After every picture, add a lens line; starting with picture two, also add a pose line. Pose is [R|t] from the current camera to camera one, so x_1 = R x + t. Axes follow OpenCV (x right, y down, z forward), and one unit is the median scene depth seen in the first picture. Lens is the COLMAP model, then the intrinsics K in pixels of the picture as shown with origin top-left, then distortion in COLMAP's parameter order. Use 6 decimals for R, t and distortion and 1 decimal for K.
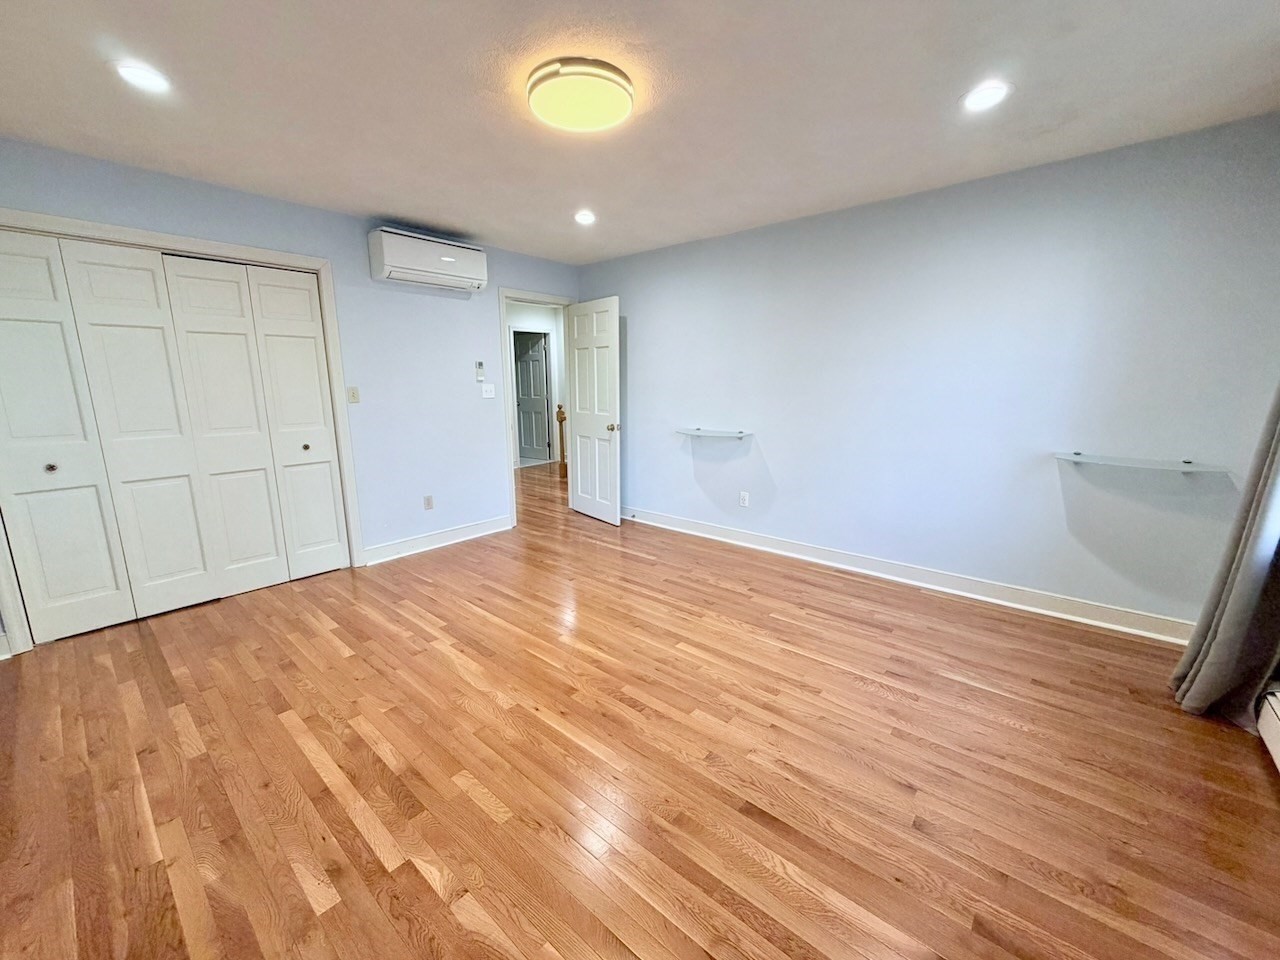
lens RADIAL K [[510.4, 0, 644.6], [0, 510.4, 481.7], [0, 0, 1]] dist [-0.002598, -0.000184]
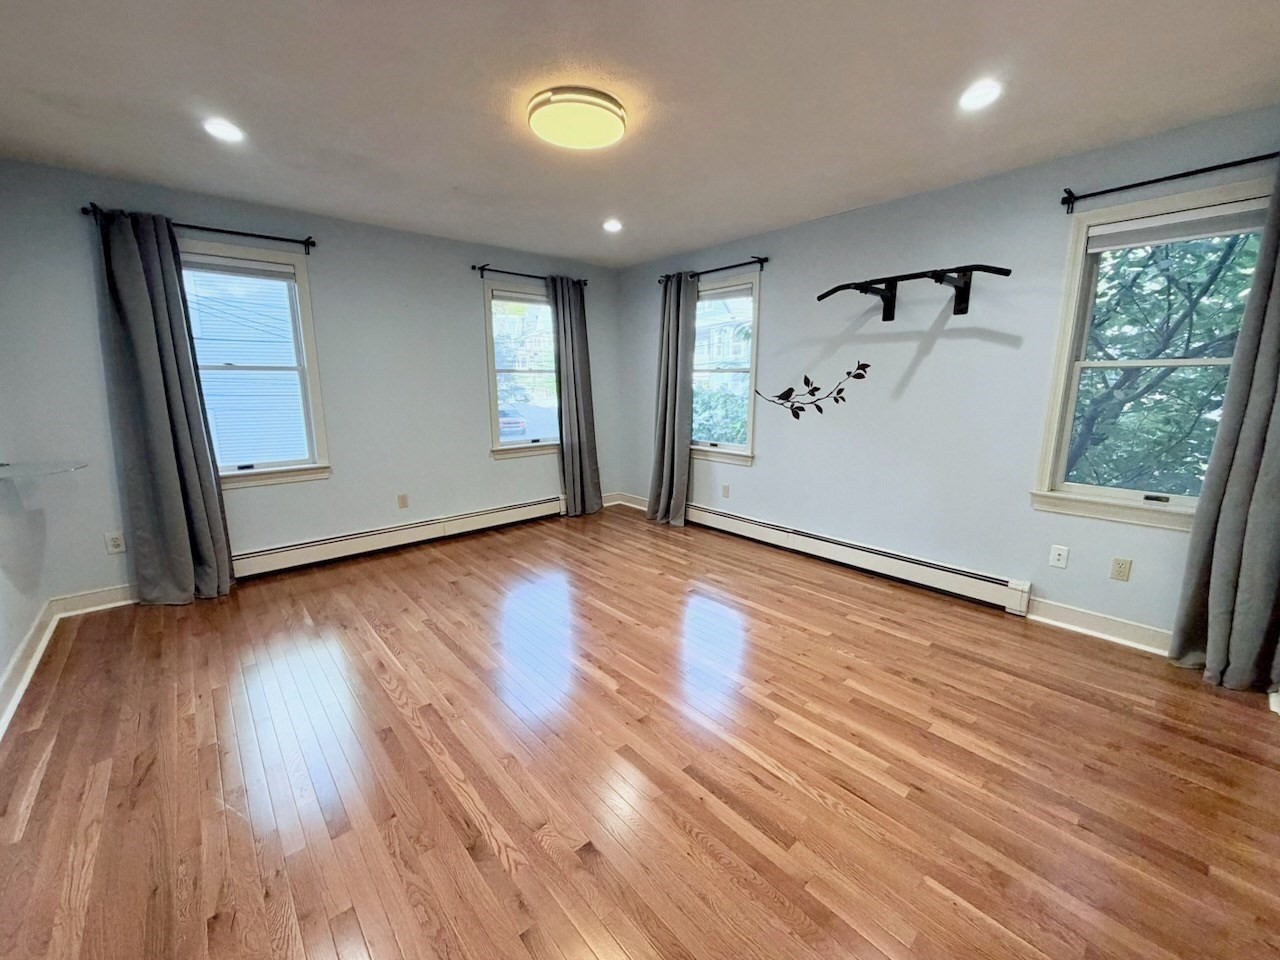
lens RADIAL K [[510.4, 0, 644.6], [0, 510.4, 481.7], [0, 0, 1]] dist [-0.002598, -0.000184]
pose [[-0.991124, -0.020014, 0.131425, -0.346189], [0.031318, 0.925627, 0.377140, -0.358730], [-0.129199, 0.377909, -0.916784, 1.821393]]
